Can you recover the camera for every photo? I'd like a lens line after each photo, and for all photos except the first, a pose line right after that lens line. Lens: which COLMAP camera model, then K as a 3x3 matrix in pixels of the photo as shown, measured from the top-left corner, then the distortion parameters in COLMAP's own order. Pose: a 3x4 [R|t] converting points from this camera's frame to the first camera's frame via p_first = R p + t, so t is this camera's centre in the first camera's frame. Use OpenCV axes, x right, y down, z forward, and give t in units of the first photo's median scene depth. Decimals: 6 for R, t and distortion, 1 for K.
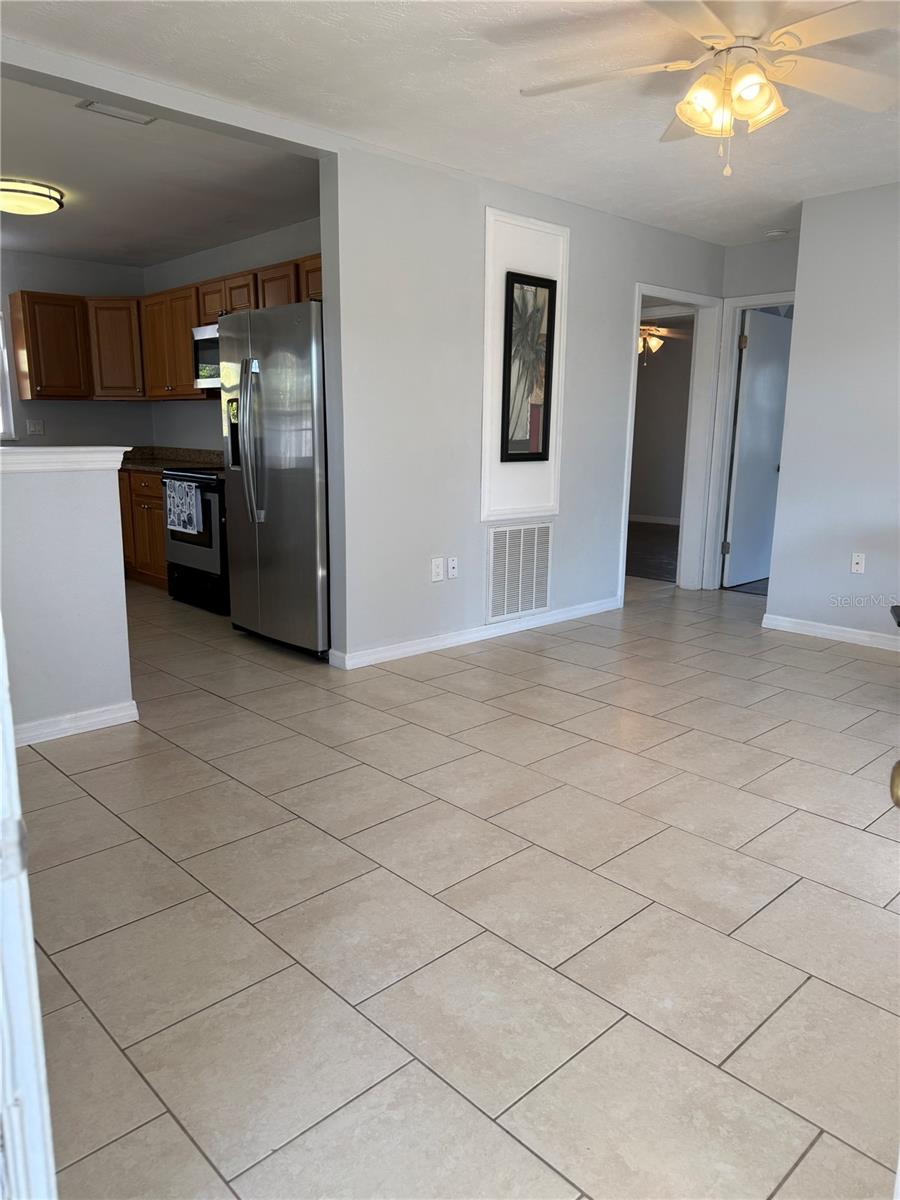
lens RADIAL K [[858.0, 0, 450.0], [0, 858.0, 600.0], [0, 0, 1]] dist [0.061605, -0.071677]
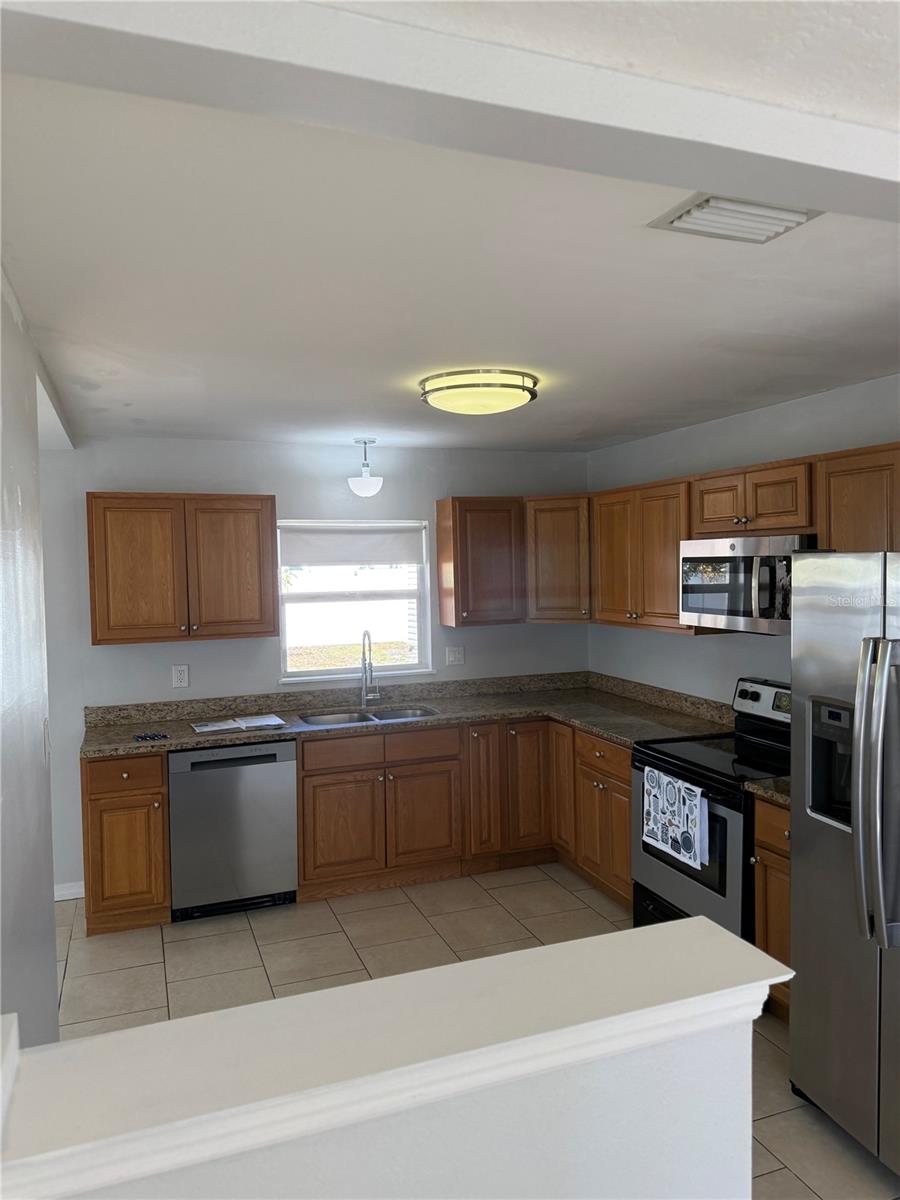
lens RADIAL K [[858.0, 0, 450.0], [0, 858.0, 600.0], [0, 0, 1]] dist [0.061605, -0.071677]
pose [[0.921674, -0.006664, -0.387909, -0.224086], [-0.054258, 0.987812, -0.145887, -0.173718], [0.384153, 0.155507, 0.910079, 0.343687]]
